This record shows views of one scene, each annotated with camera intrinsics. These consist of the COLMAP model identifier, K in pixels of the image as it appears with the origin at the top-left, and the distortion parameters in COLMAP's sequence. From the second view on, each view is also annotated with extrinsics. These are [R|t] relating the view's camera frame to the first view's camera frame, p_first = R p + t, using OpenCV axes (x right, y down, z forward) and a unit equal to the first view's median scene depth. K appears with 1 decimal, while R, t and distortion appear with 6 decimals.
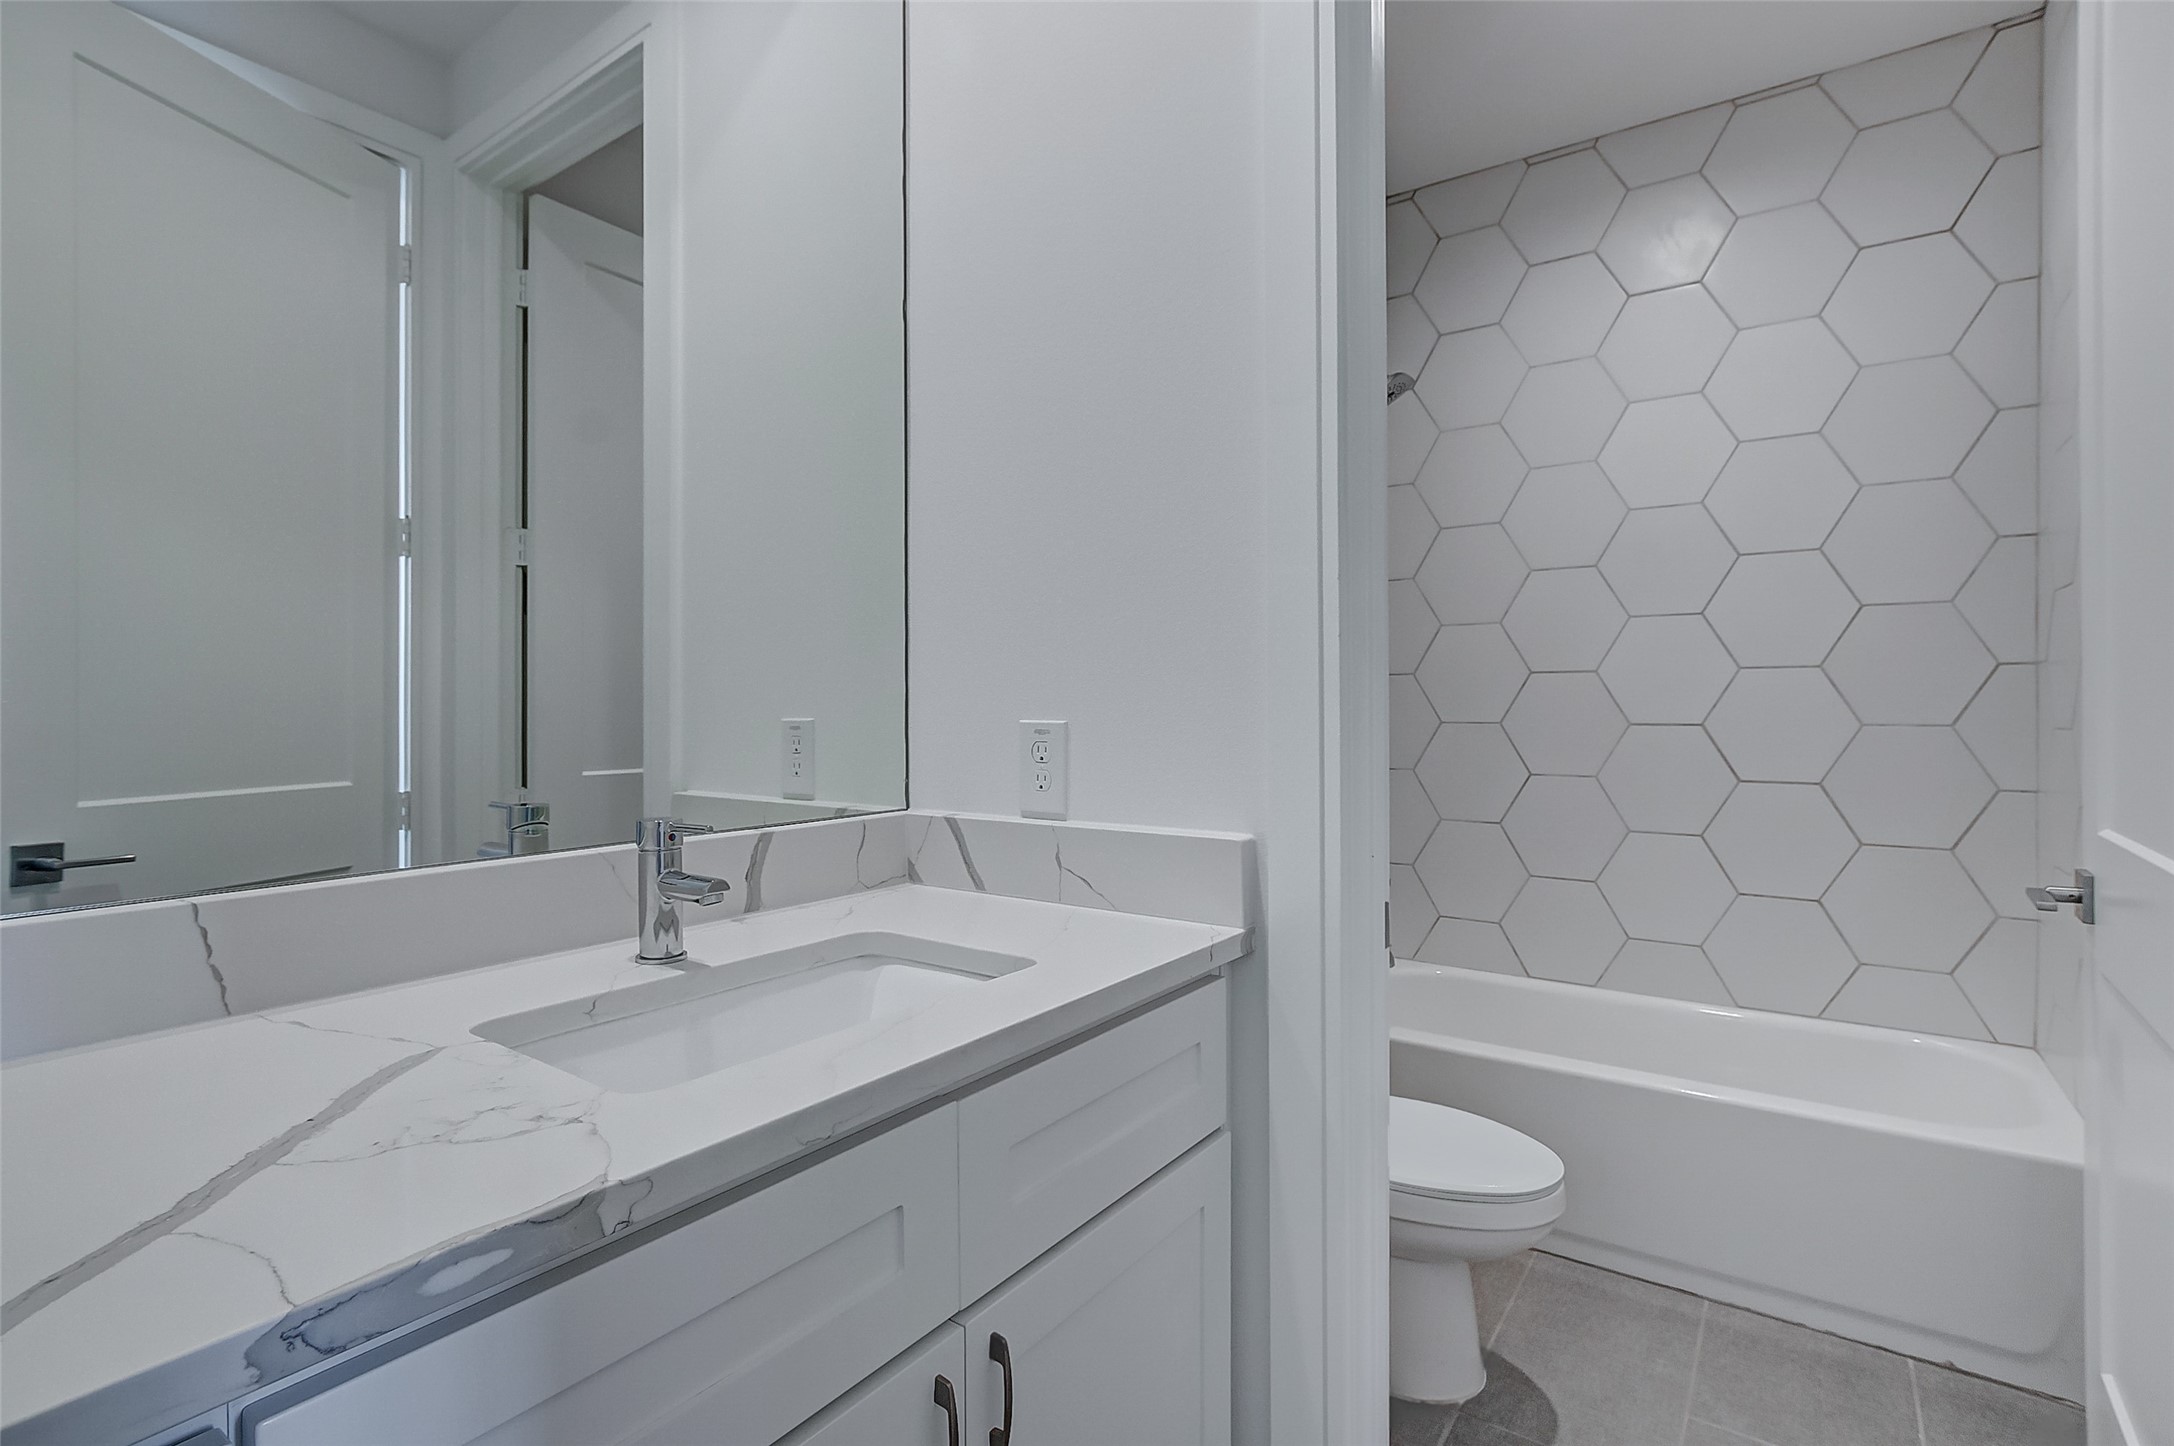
lens RADIAL K [[1049.1, 0, 1068.4], [0, 1049.1, 716.3], [0, 0, 1]] dist [-0.015646, 0.003937]
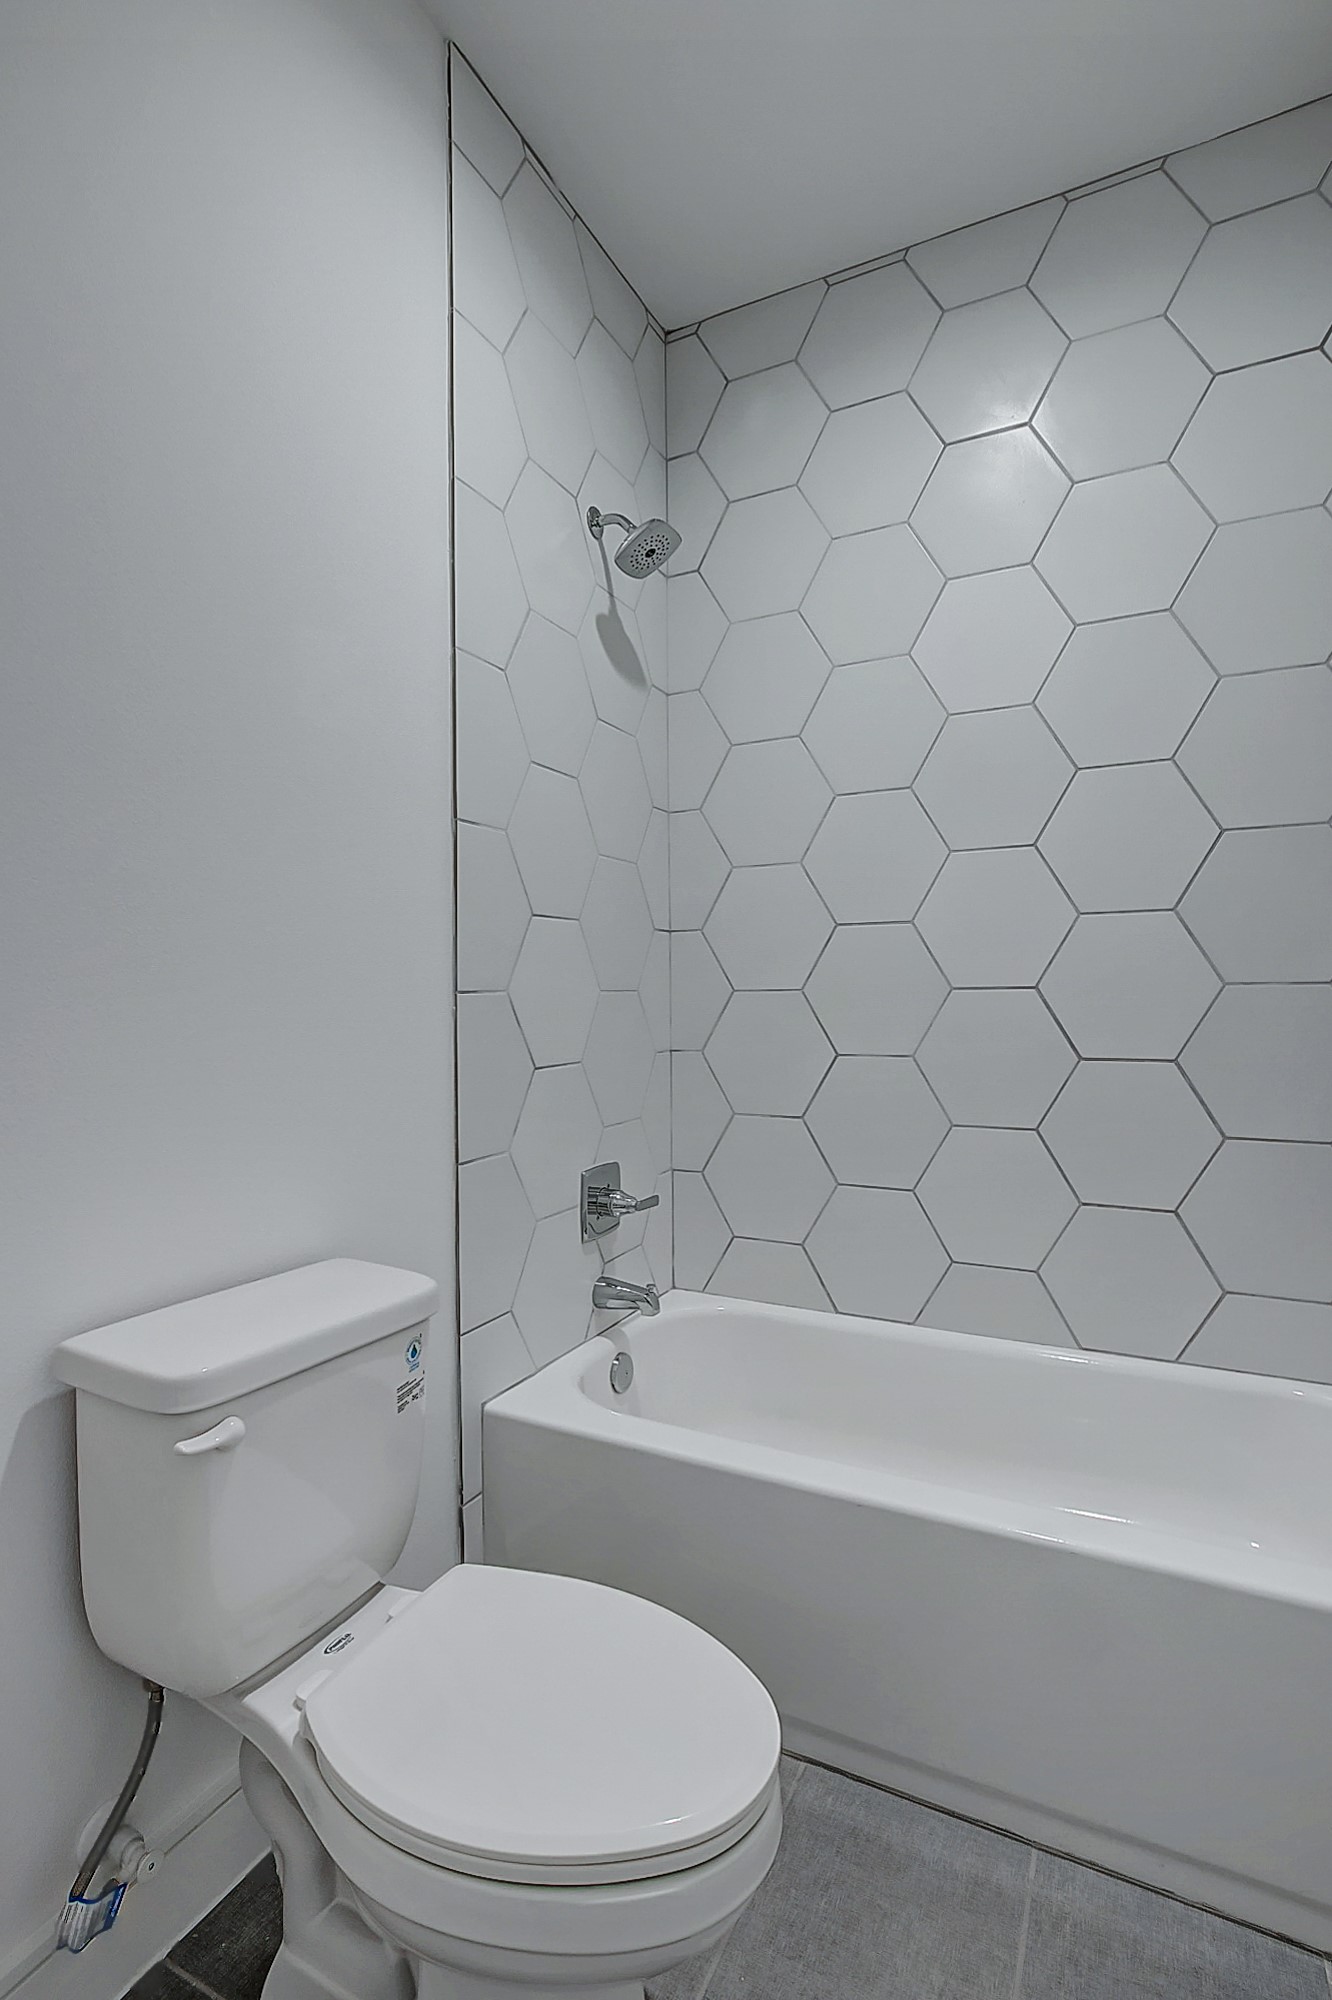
lens RADIAL K [[965.1, 0, 677.1], [0, 965.1, 1003.5], [0, 0, 1]] dist [-0.015646, 0.003937]
pose [[0.986441, -0.003994, 0.164068, 0.232720], [0.005611, 0.999940, -0.009394, 0.026232], [-0.164021, 0.010187, 0.986404, 0.346158]]
